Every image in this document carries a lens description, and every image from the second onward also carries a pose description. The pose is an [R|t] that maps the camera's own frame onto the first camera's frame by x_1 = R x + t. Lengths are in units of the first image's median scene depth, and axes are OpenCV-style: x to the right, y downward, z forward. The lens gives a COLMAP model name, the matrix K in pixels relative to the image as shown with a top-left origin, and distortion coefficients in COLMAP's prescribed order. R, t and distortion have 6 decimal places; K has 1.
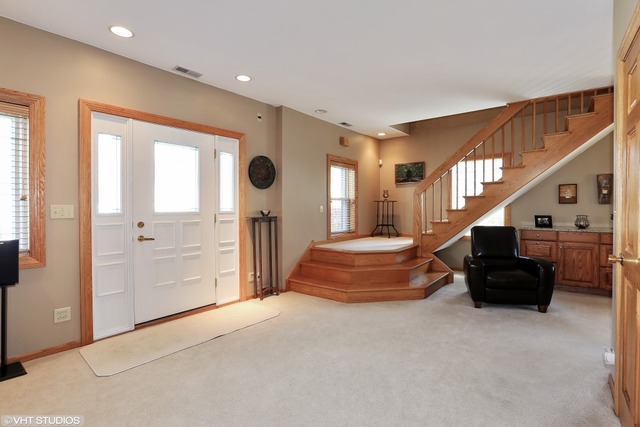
lens RADIAL K [[299.2, 0, 318.9], [0, 299.2, 210.9], [0, 0, 1]] dist [-0.029908, 0.003420]
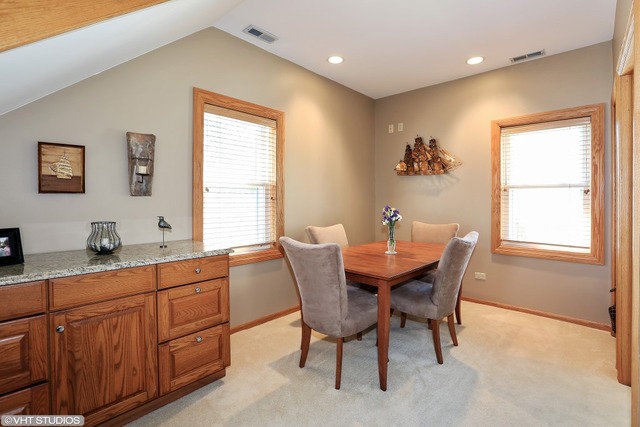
lens RADIAL K [[299.2, 0, 323.2], [0, 299.2, 196.9], [0, 0, 1]] dist [-0.029908, 0.003420]
pose [[0.038713, -0.004992, 0.999238, 0.510394], [0.008032, 0.999957, 0.004684, -0.020616], [-0.999218, 0.007844, 0.038751, 0.690891]]
